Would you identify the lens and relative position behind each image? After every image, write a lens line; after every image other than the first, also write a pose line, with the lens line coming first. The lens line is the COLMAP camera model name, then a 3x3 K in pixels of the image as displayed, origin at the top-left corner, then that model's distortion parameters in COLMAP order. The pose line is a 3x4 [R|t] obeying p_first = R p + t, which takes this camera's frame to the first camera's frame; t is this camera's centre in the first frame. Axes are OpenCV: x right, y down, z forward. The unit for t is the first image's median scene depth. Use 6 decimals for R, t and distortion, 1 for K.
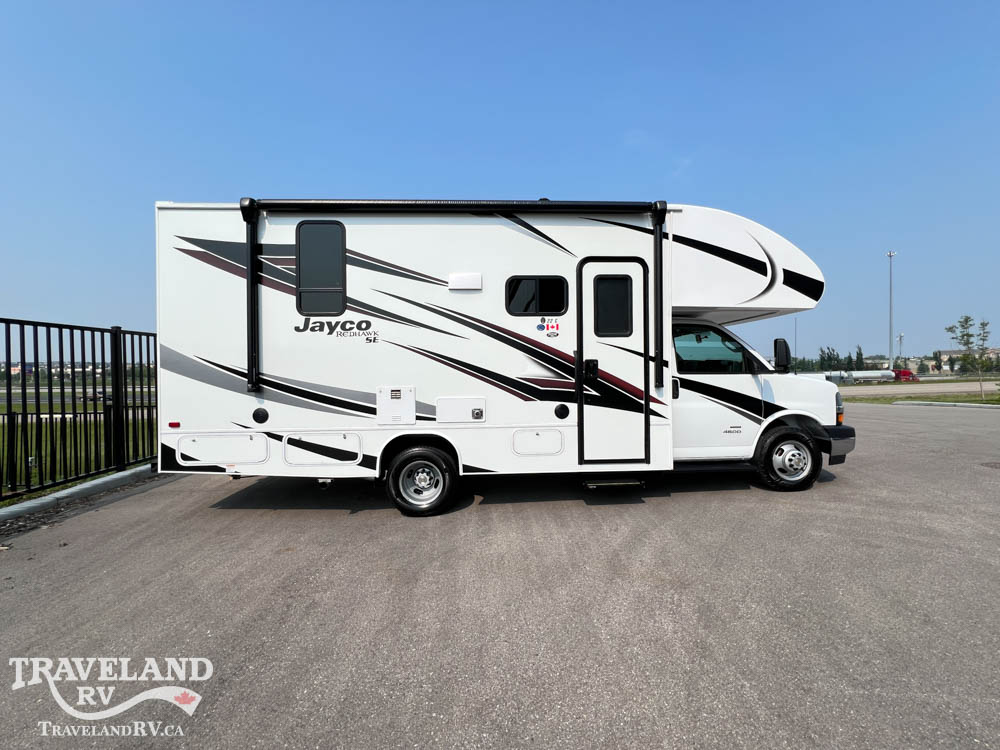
lens RADIAL K [[398.7, 0, 499.5], [0, 398.7, 375.3], [0, 0, 1]] dist [-0.001549, 0.000667]
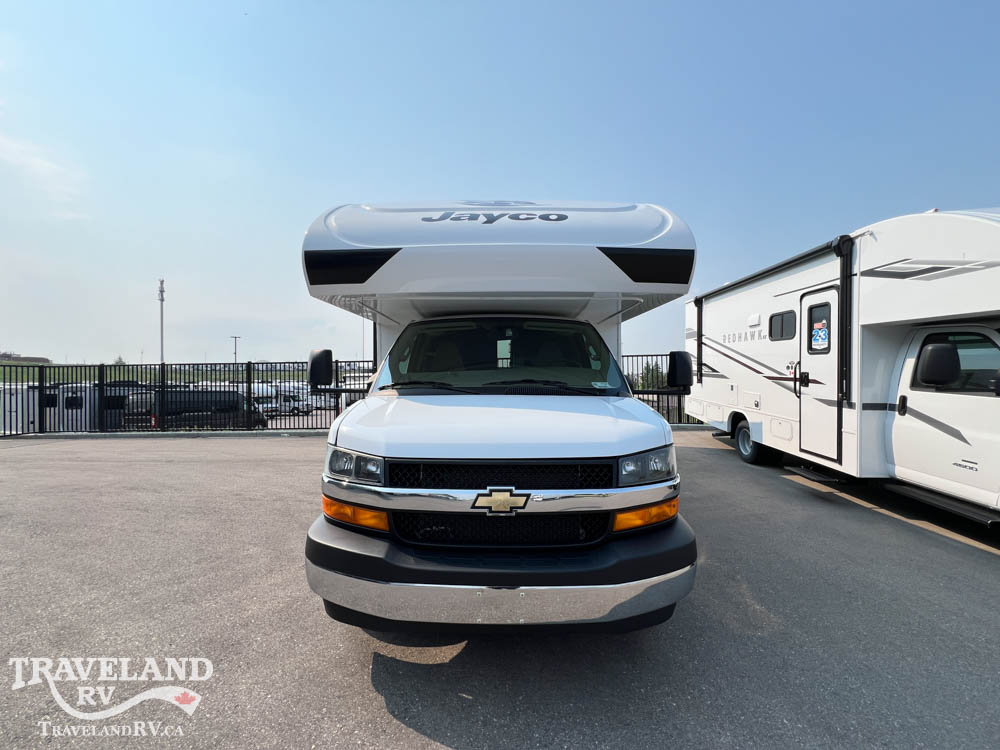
lens RADIAL K [[398.7, 0, 495.0], [0, 398.7, 375.6], [0, 0, 1]] dist [-0.001549, 0.000667]
pose [[-0.052858, 0.001969, -0.998600, 1.542581], [0.000174, 0.999998, 0.001962, -0.041431], [0.998602, -0.000070, -0.052858, 1.445232]]
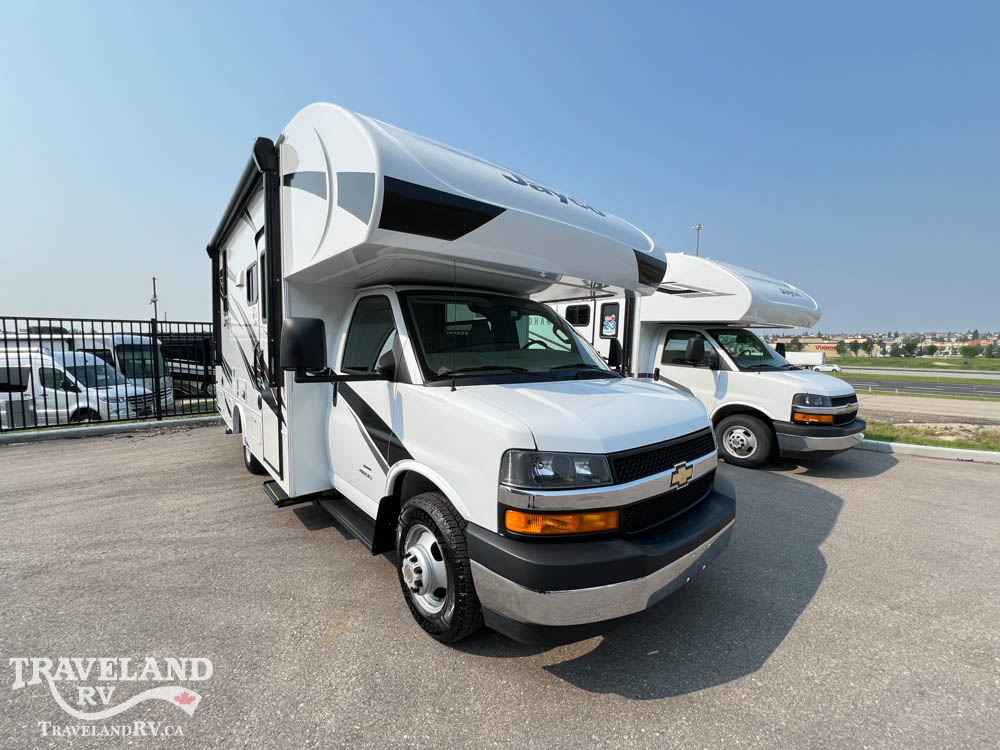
lens RADIAL K [[398.7, 0, 504.3], [0, 398.7, 375.5], [0, 0, 1]] dist [-0.001549, 0.000667]
pose [[0.611755, 0.069416, -0.787996, 1.346620], [-0.022369, 0.997262, 0.070484, -0.059635], [0.790731, -0.025493, 0.611632, 0.923042]]
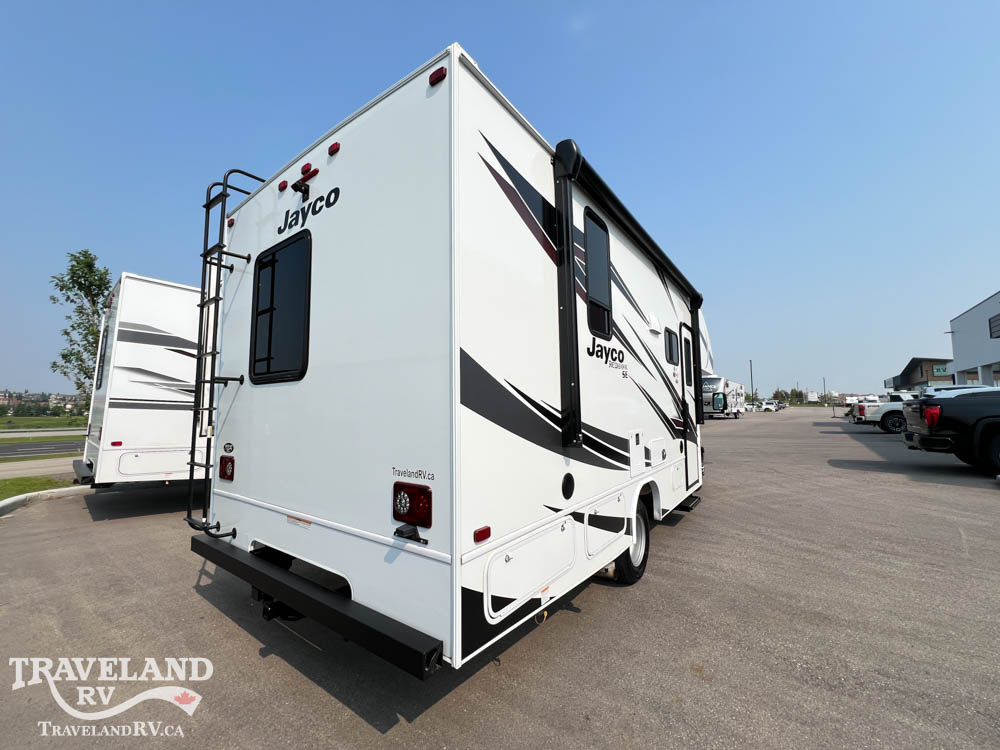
lens RADIAL K [[398.7, 0, 502.5], [0, 398.7, 371.5], [0, 0, 1]] dist [-0.001549, 0.000667]
pose [[0.629115, 0.077870, 0.773402, -1.155468], [0.007033, 0.994359, -0.105837, -0.008517], [-0.777280, 0.072023, 0.625019, 0.692245]]
